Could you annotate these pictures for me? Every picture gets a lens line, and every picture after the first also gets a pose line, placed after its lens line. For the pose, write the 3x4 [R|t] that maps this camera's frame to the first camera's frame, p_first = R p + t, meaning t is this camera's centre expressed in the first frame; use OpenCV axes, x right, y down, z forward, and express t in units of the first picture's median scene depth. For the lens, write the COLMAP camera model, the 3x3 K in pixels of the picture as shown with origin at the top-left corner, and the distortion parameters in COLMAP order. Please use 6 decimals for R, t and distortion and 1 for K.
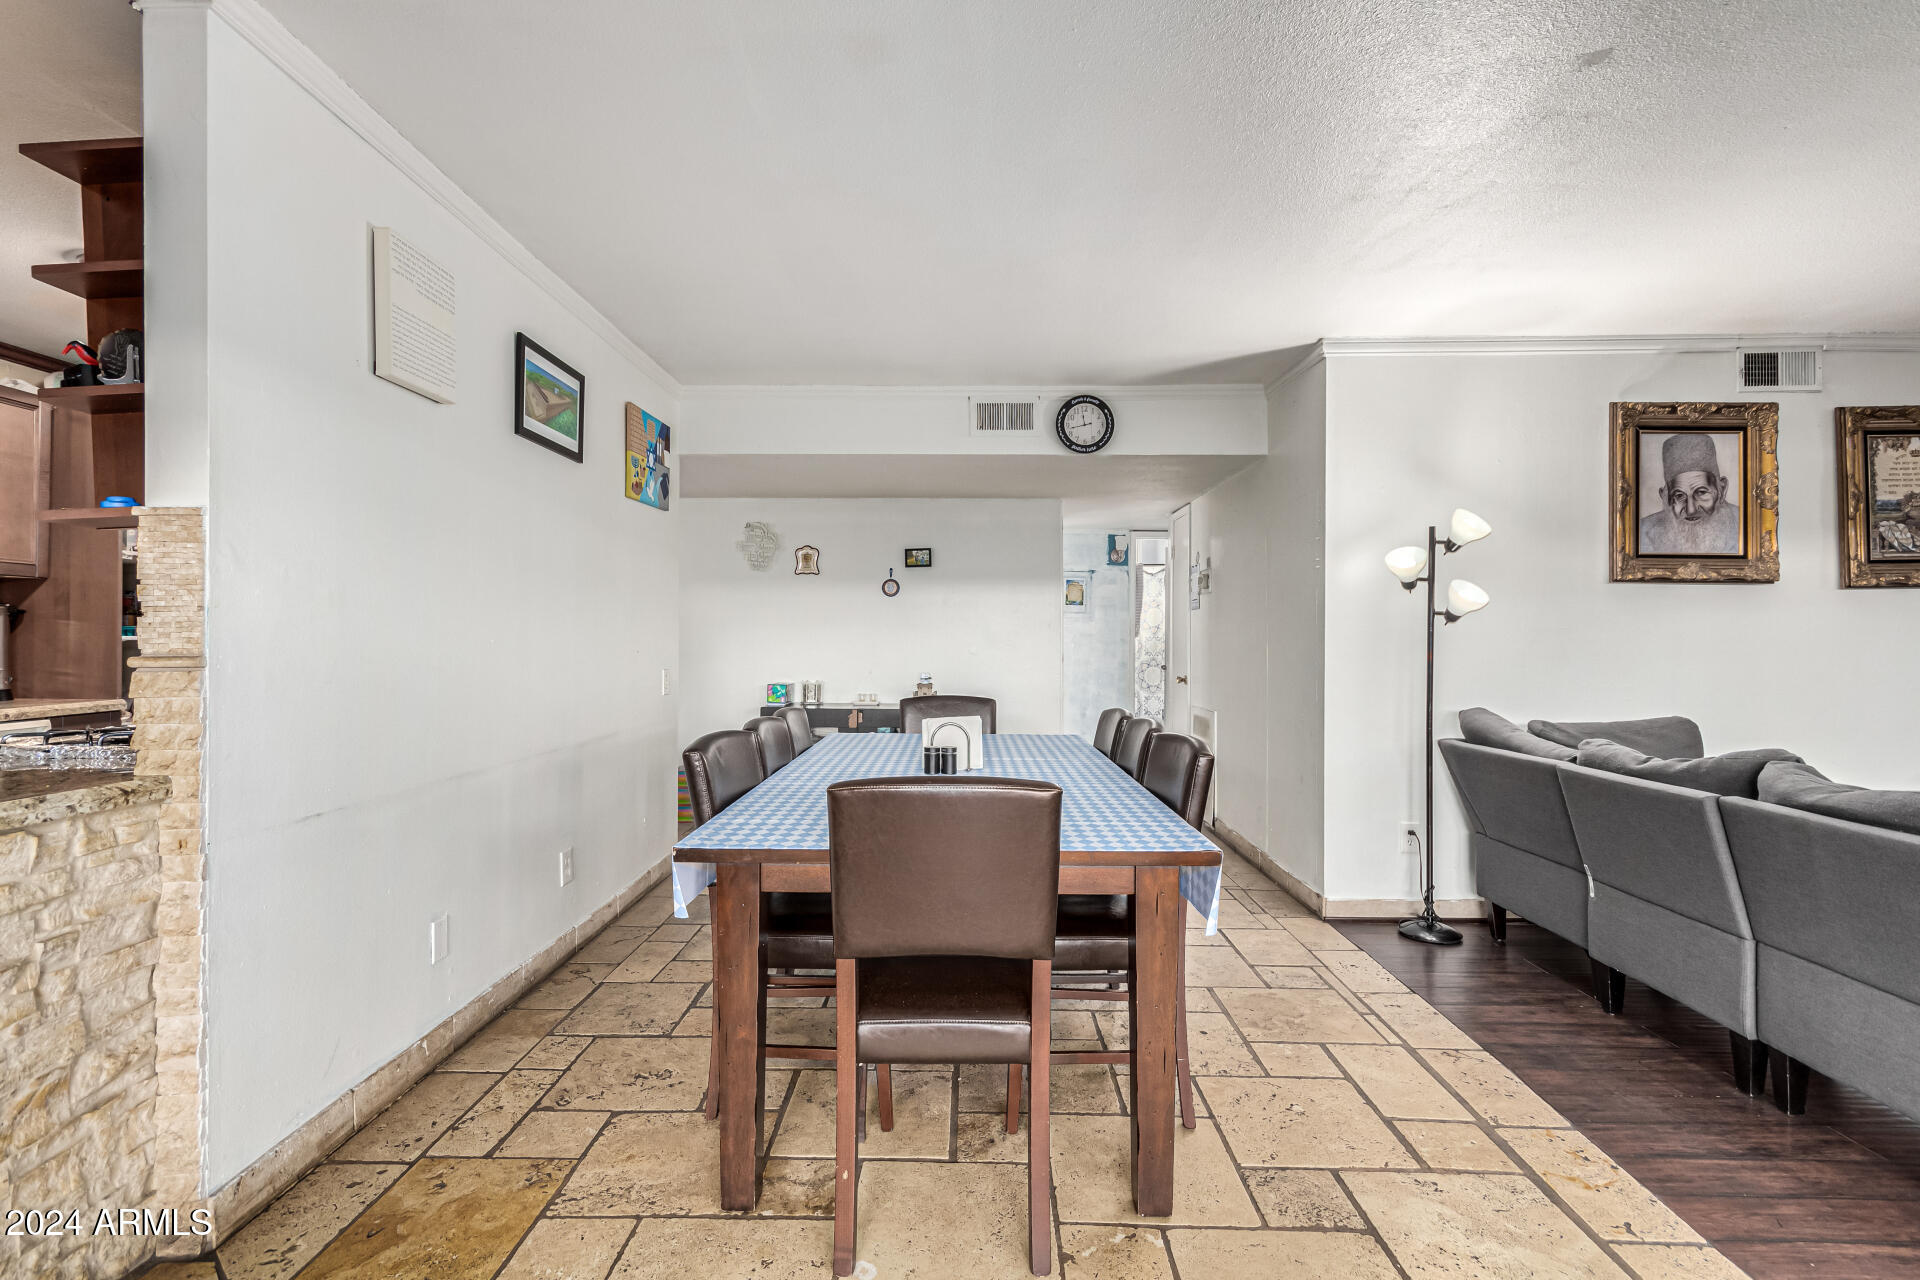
lens RADIAL K [[881.0, 0, 951.4], [0, 881.0, 640.4], [0, 0, 1]] dist [0.010839, -0.000452]
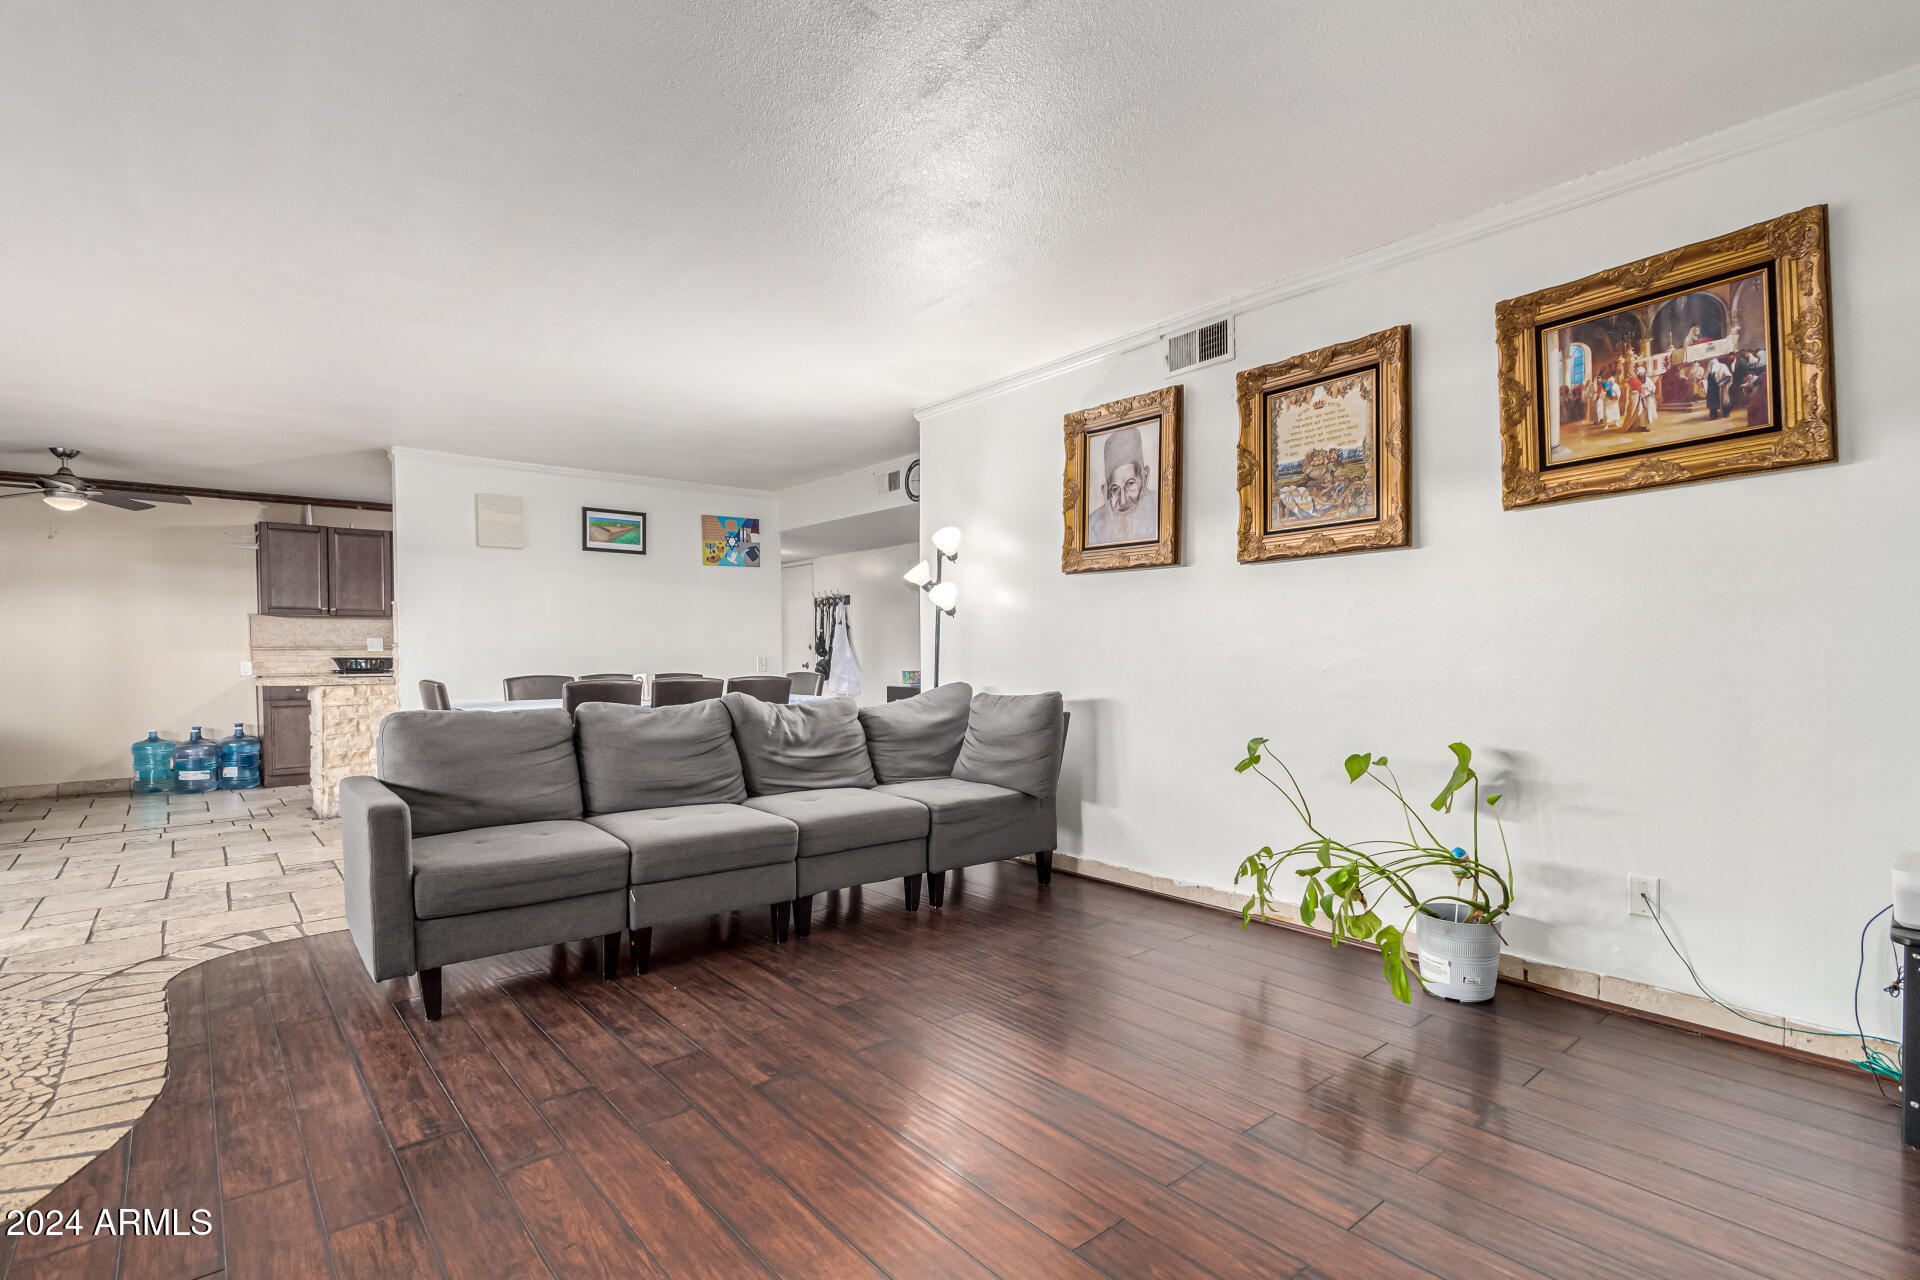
lens RADIAL K [[881.0, 0, 957.4], [0, 881.0, 638.2], [0, 0, 1]] dist [0.010839, -0.000452]
pose [[0.662564, -0.016570, -0.748822, 1.489493], [0.005870, 0.999839, -0.016931, 0.033164], [0.748982, 0.006822, 0.662555, 0.155553]]
